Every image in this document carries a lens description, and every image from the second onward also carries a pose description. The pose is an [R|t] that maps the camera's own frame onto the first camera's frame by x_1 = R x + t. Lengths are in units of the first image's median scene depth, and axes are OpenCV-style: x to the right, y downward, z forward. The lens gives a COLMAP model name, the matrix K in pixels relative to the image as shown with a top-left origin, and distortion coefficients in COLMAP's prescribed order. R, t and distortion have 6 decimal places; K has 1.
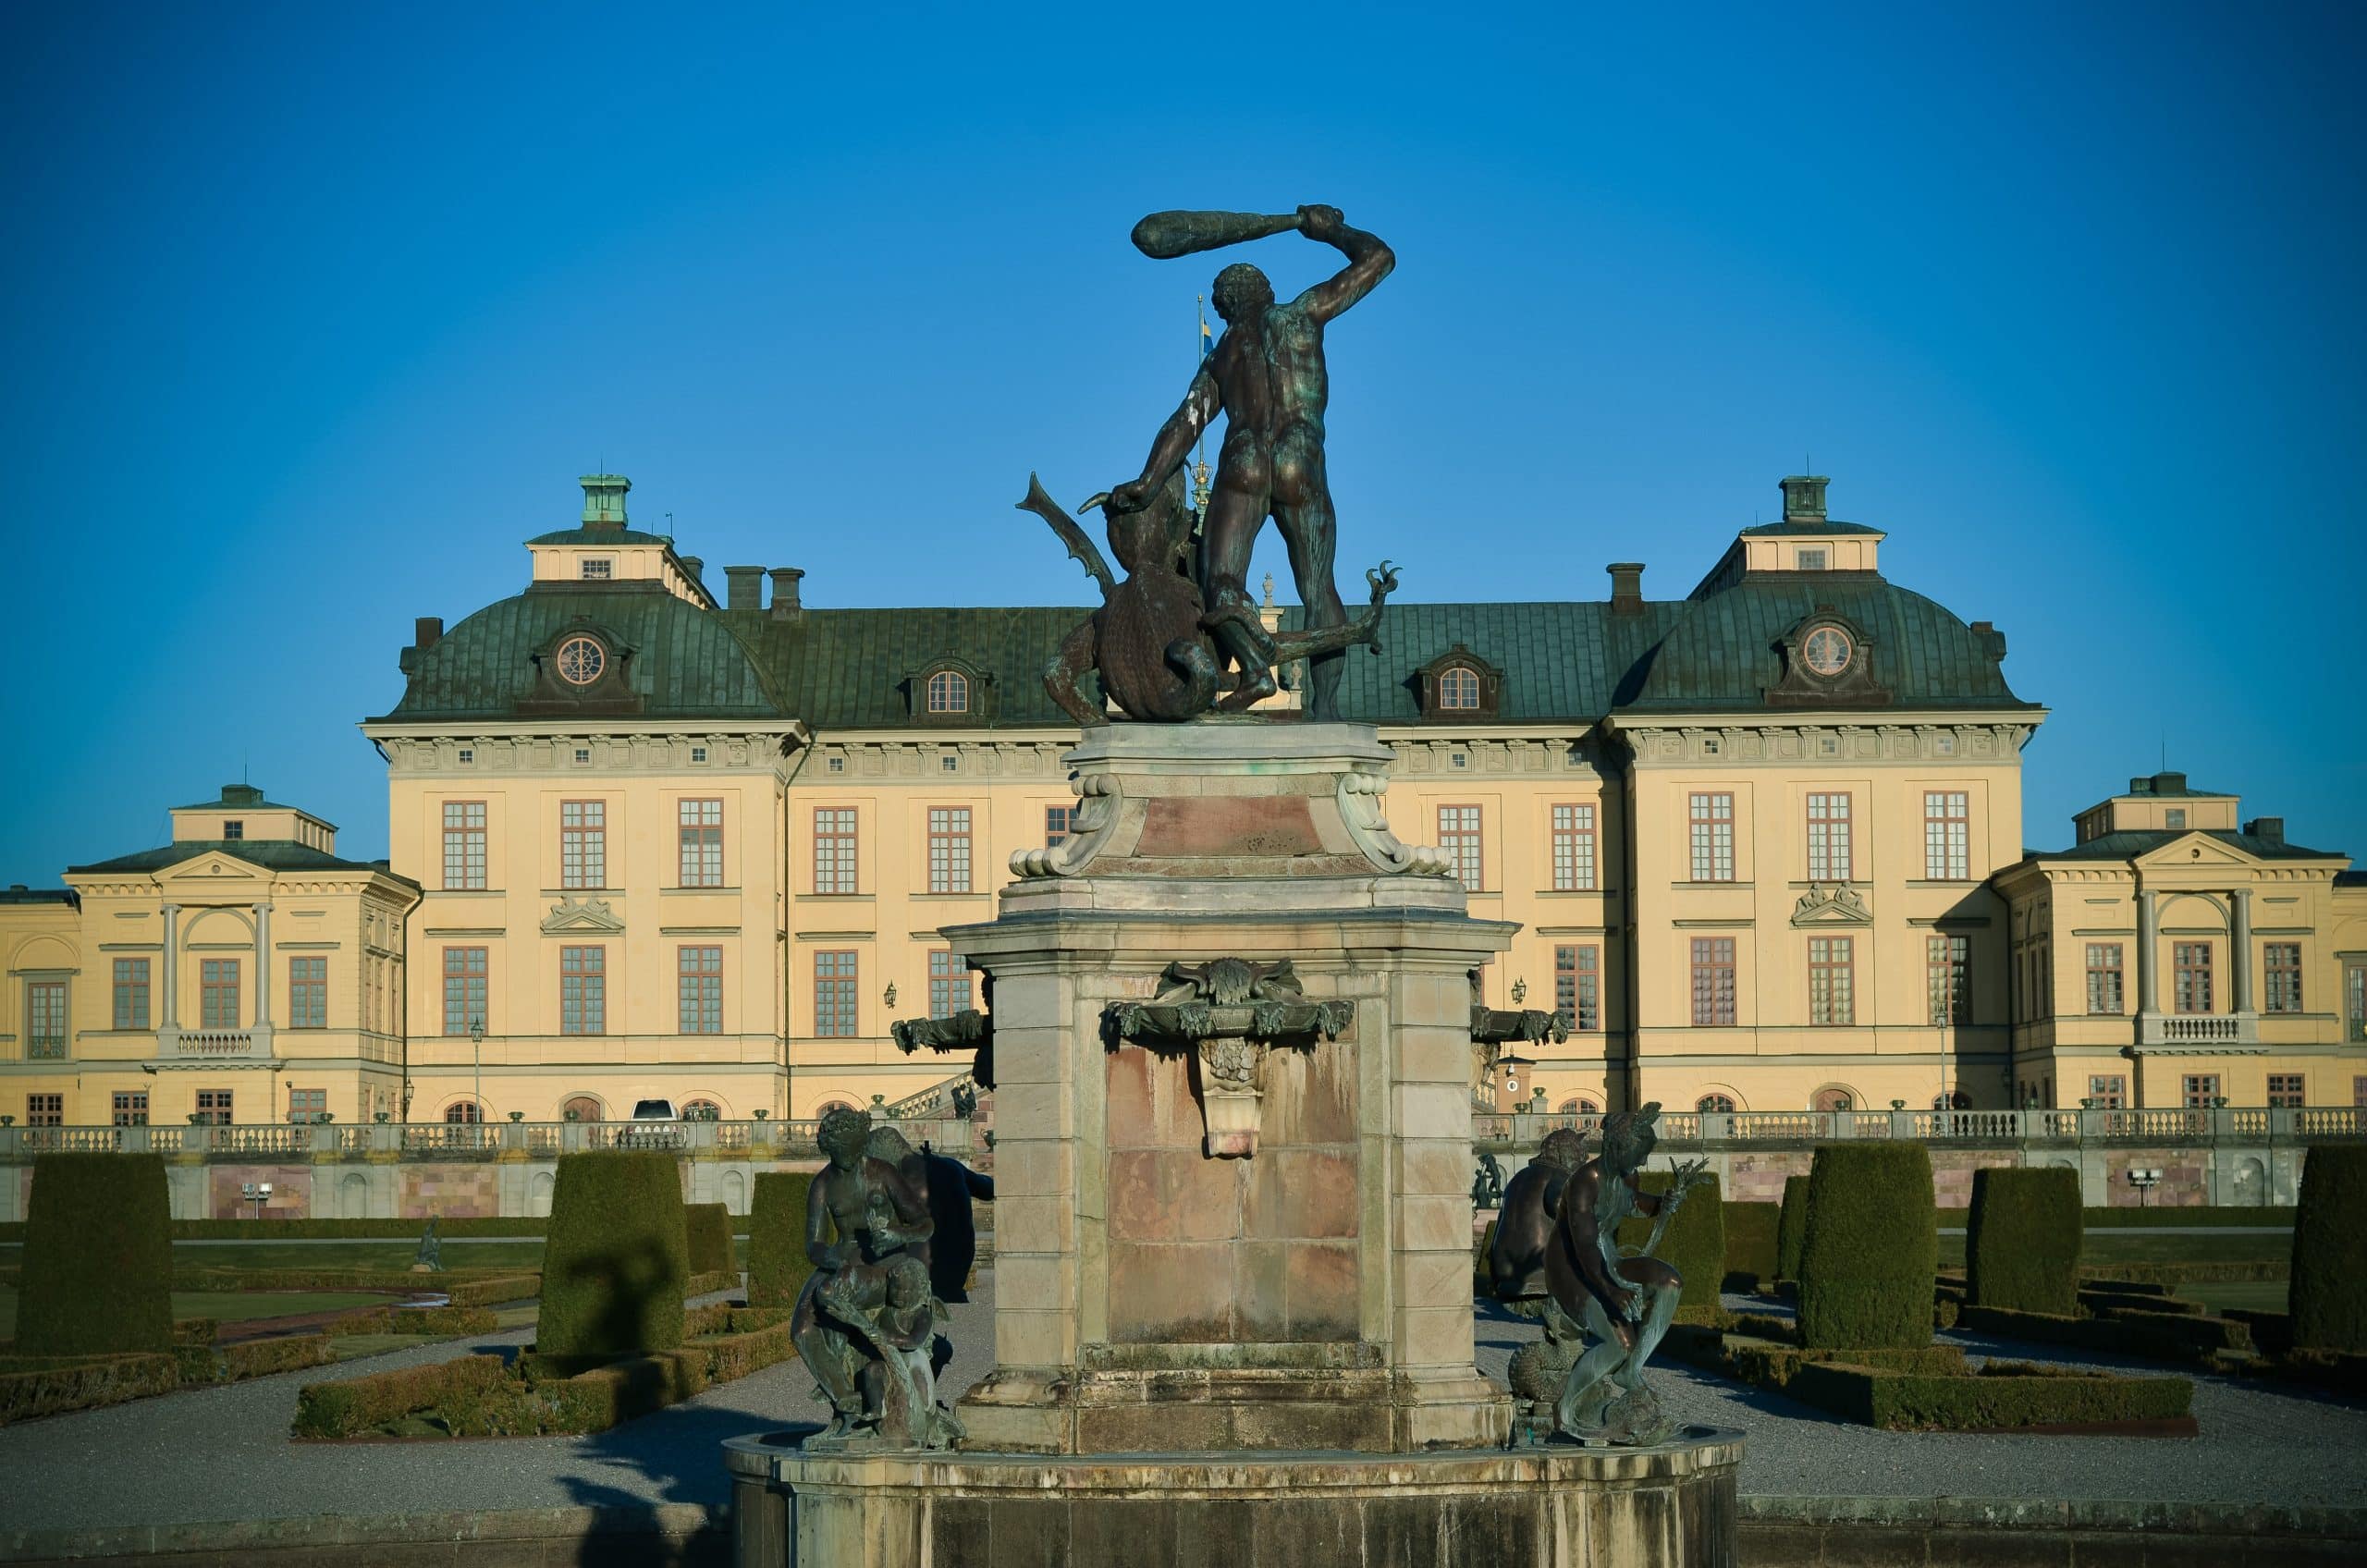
lens RADIAL K [[4686.8, 0, 1183.5], [0, 4686.8, 784.0], [0, 0, 1]] dist [-0.017932, 0.033175]
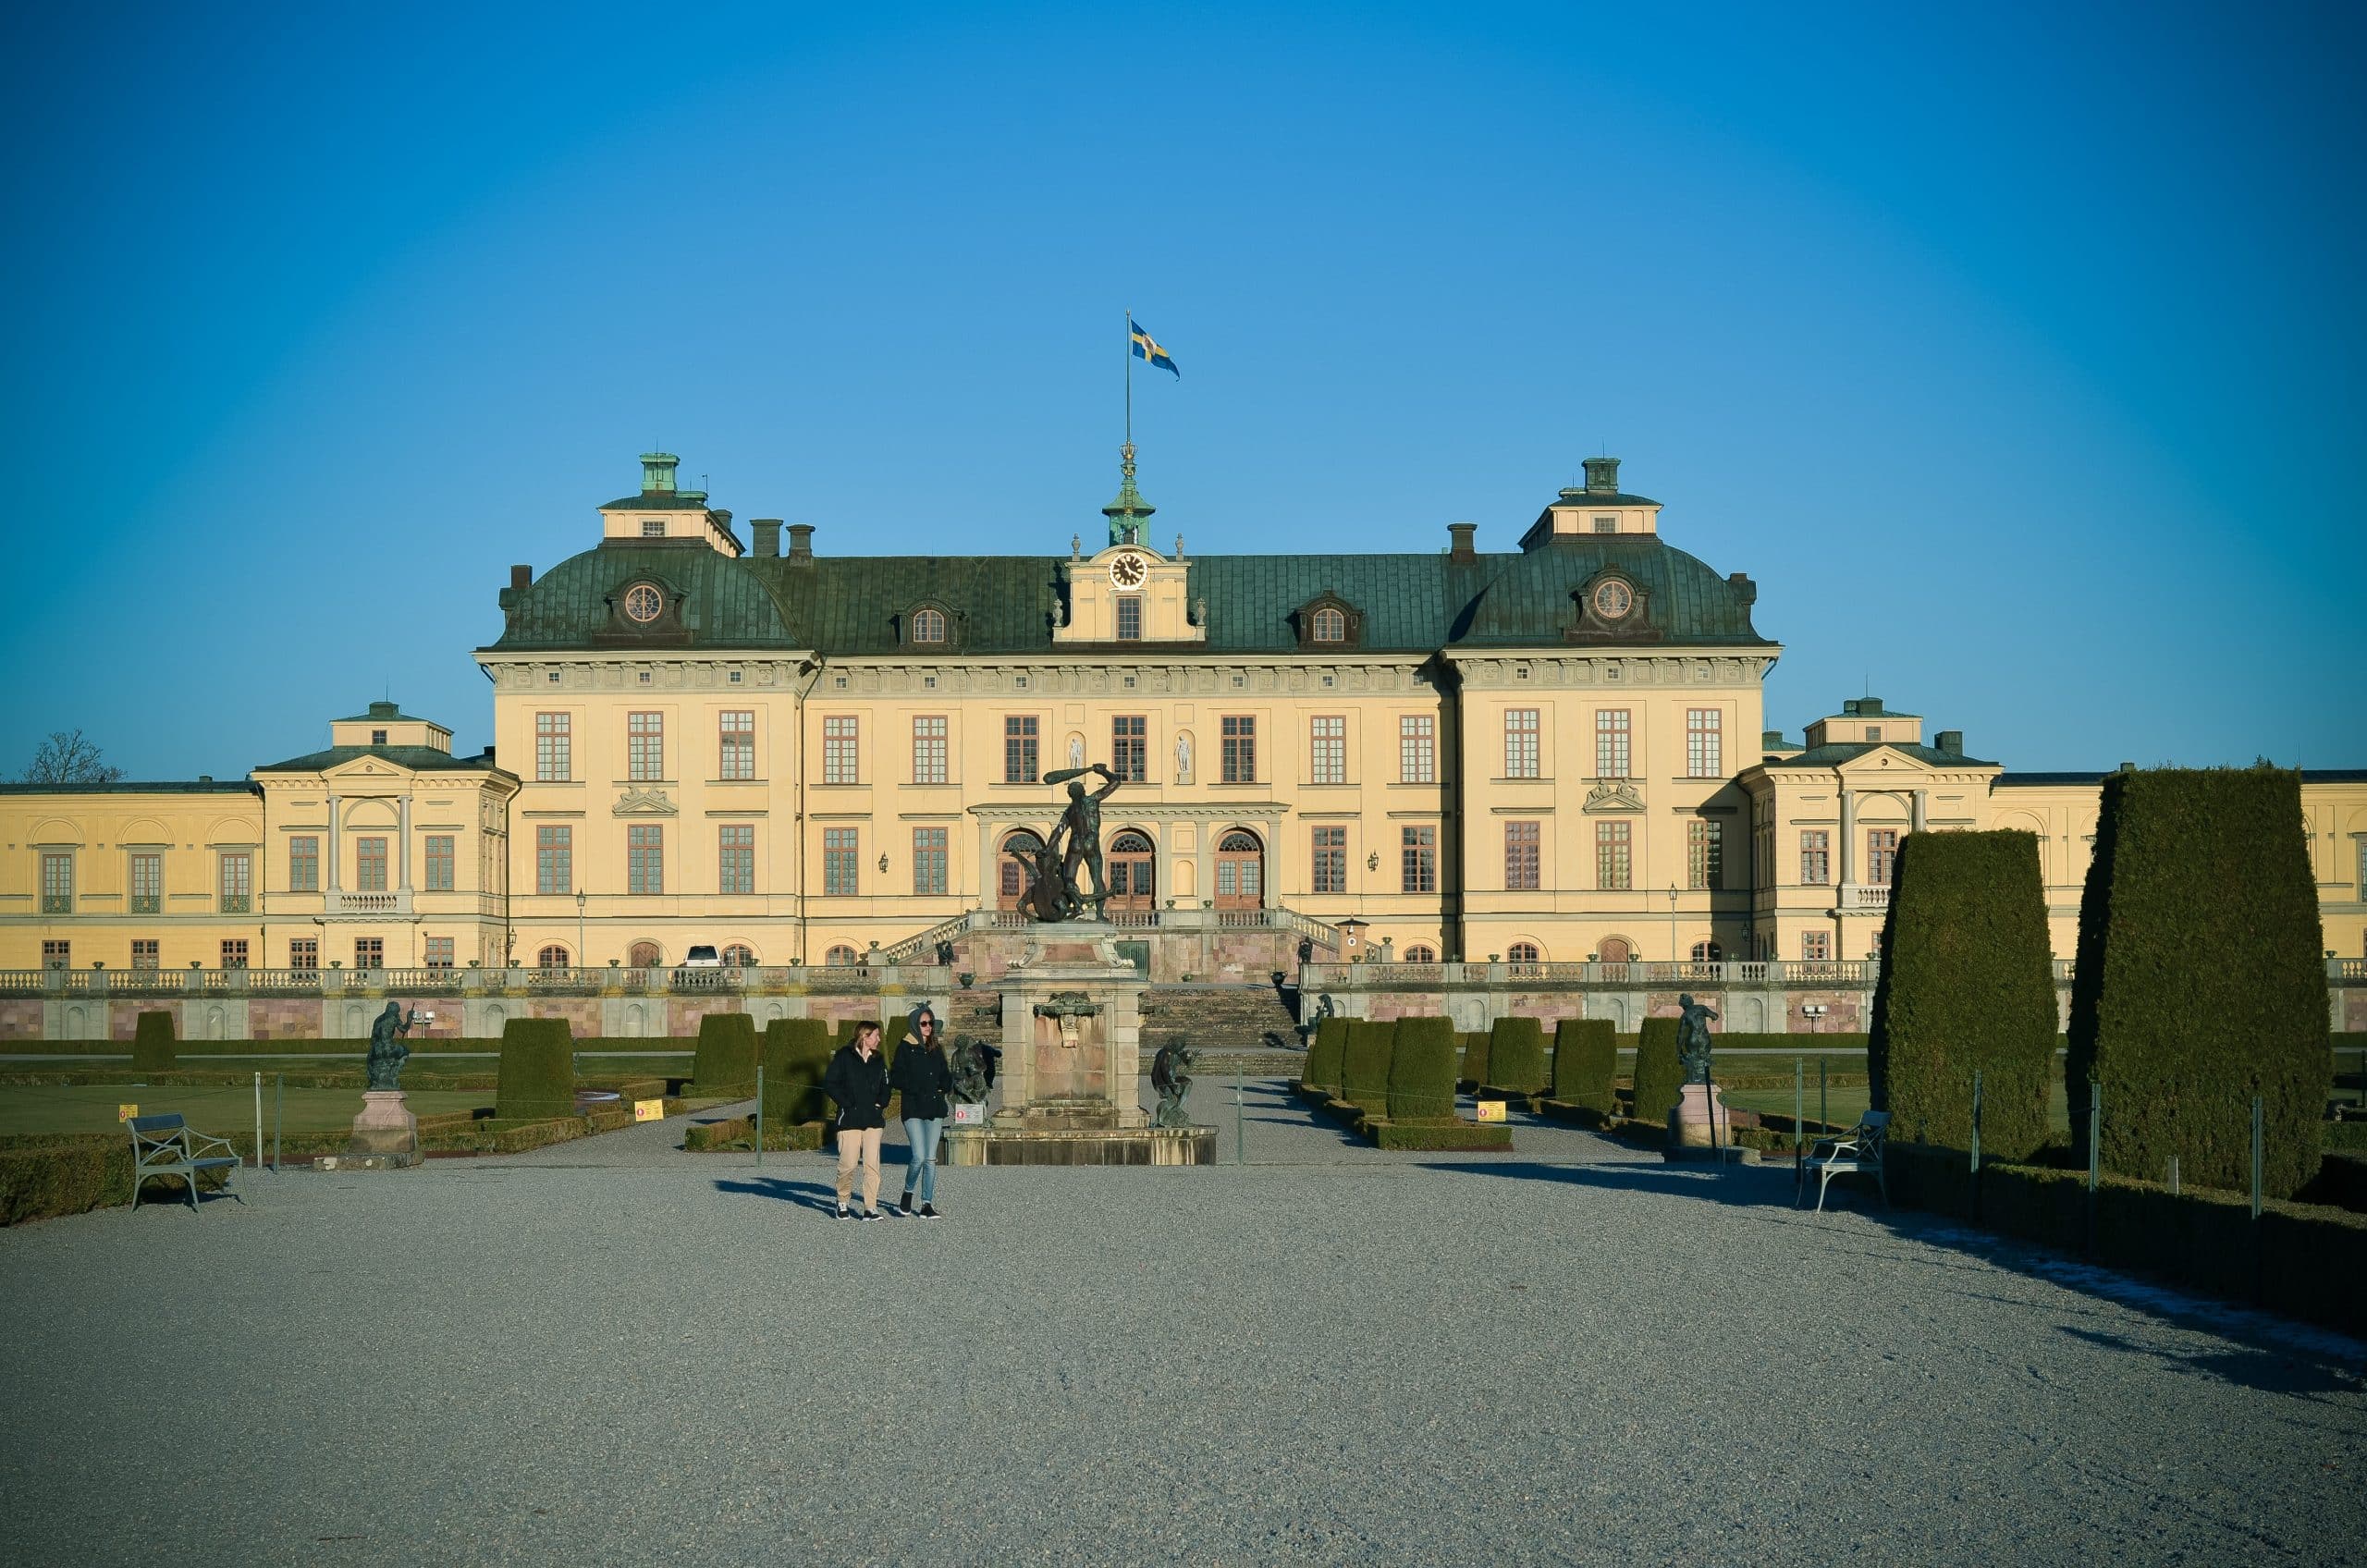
lens RADIAL K [[4686.8, 0, 1183.5], [0, 4686.8, 784.0], [0, 0, 1]] dist [-0.017932, 0.033175]
pose [[0.999944, 0.003516, 0.009937, 0.006843], [-0.003921, 0.999150, 0.041039, -0.030106], [-0.009784, -0.041076, 0.999108, -0.287552]]
